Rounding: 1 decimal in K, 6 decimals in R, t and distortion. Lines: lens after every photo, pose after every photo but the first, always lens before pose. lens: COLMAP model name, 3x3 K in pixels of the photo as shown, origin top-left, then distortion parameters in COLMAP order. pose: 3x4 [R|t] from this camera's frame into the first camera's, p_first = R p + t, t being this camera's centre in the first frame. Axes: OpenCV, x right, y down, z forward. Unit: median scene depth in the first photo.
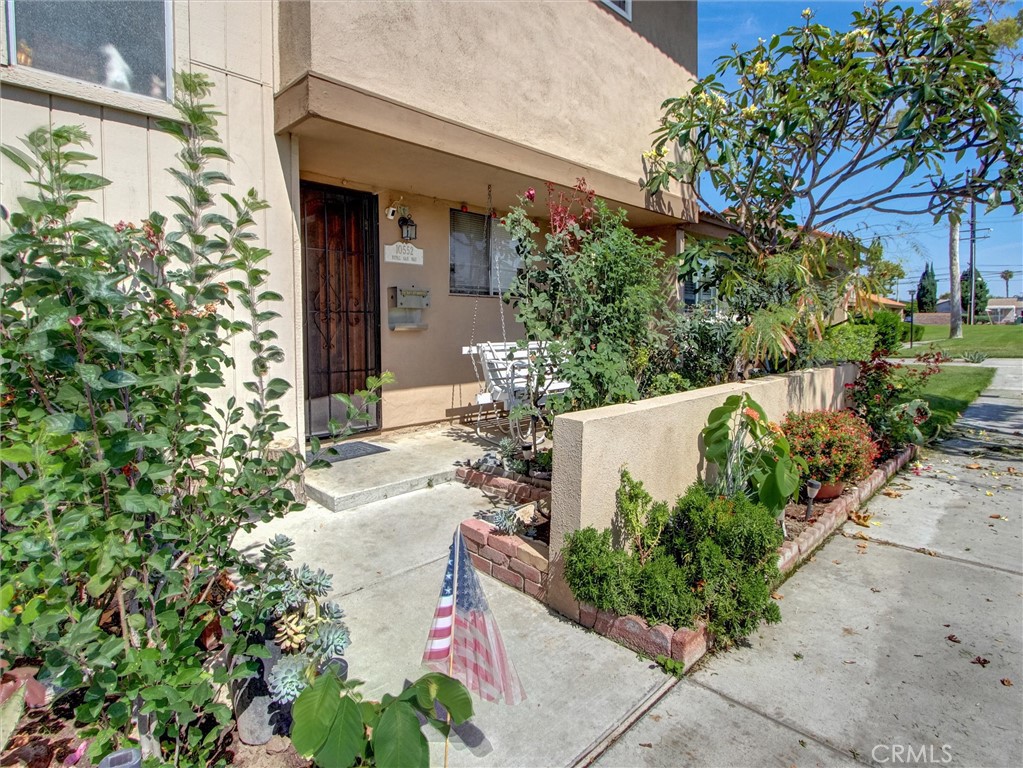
lens RADIAL K [[555.7, 0, 512.7], [0, 555.7, 349.4], [0, 0, 1]] dist [-0.015877, 0.000409]
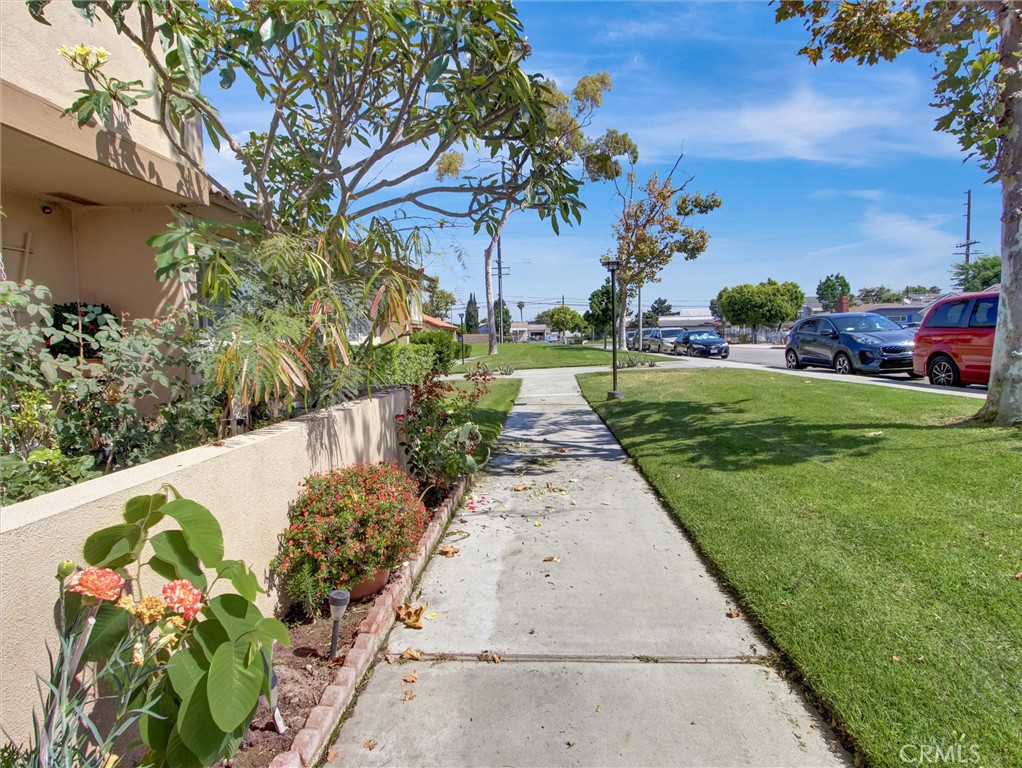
lens RADIAL K [[523.9, 0, 509.2], [0, 523.9, 385.8], [0, 0, 1]] dist [-0.032682, -0.000432]
pose [[0.756323, -0.065386, 0.650922, 0.227524], [0.046305, 0.997848, 0.046433, -0.009528], [-0.652558, -0.004978, 0.757723, 0.302769]]
